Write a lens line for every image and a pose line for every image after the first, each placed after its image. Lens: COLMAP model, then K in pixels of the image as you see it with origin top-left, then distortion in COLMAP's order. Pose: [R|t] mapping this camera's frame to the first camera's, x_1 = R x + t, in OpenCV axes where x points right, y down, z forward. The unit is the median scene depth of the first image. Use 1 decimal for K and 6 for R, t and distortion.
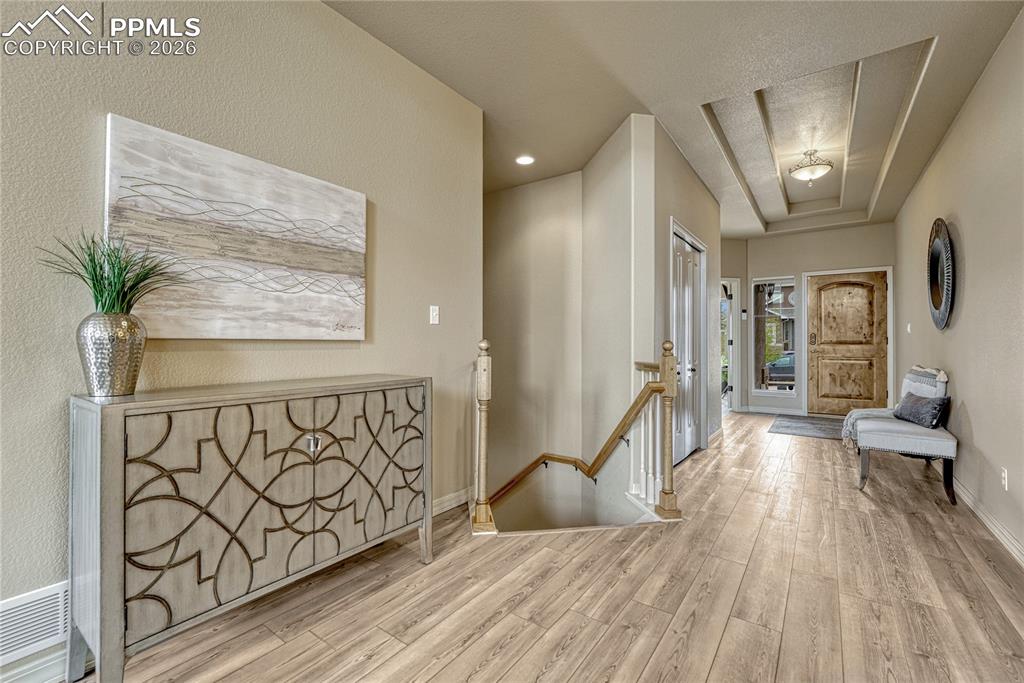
lens RADIAL K [[432.9, 0, 516.1], [0, 432.9, 340.7], [0, 0, 1]] dist [0.008442, 0.000332]
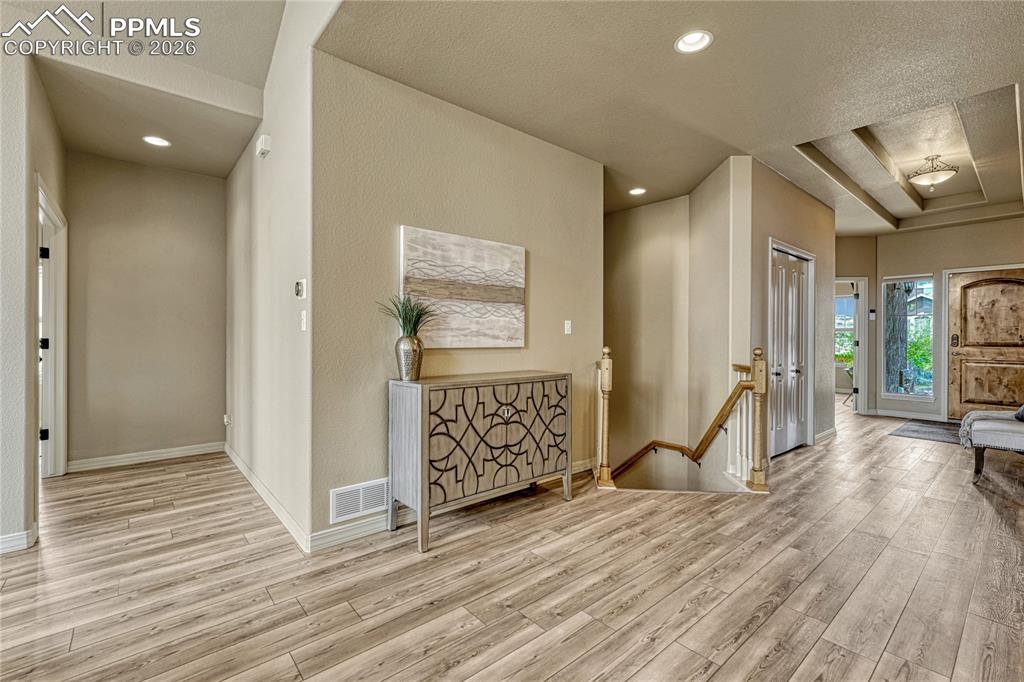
lens RADIAL K [[432.9, 0, 520.2], [0, 432.9, 338.6], [0, 0, 1]] dist [0.008442, 0.000332]
pose [[0.971107, 0.001971, -0.238637, -0.012822], [-0.000584, 0.999983, 0.005879, -0.036629], [0.238644, -0.005570, 0.971091, -0.396701]]
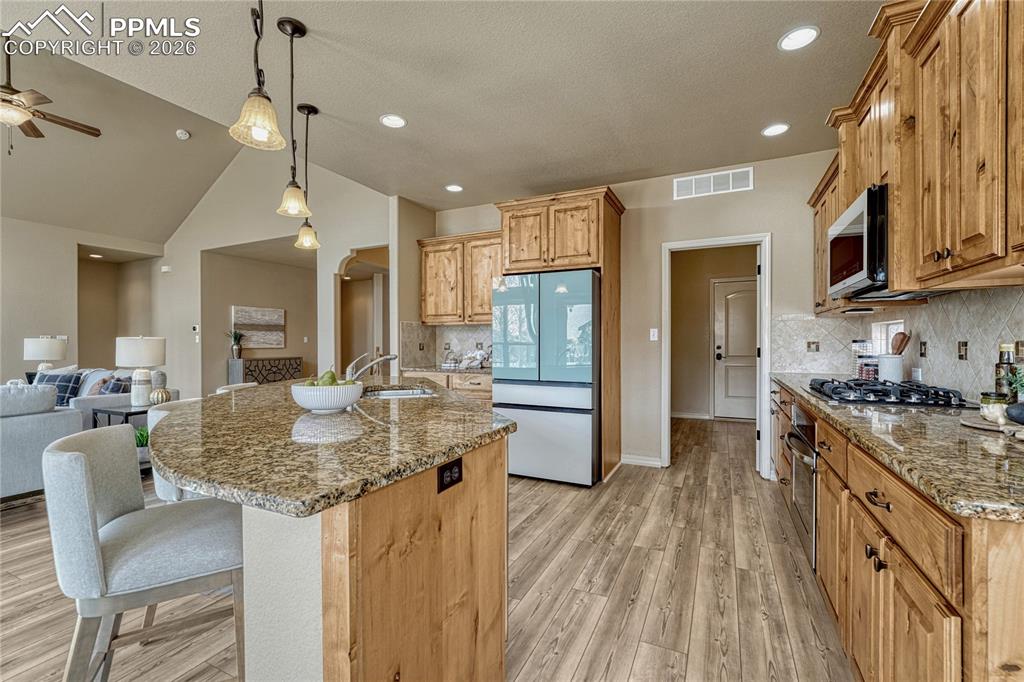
lens RADIAL K [[432.9, 0, 512.6], [0, 432.9, 343.4], [0, 0, 1]] dist [0.008442, 0.000332]
pose [[0.985663, -0.000377, 0.168724, 0.926120], [-0.000775, 0.999977, 0.006759, -0.063503], [-0.168723, -0.006793, 0.985640, -2.911291]]
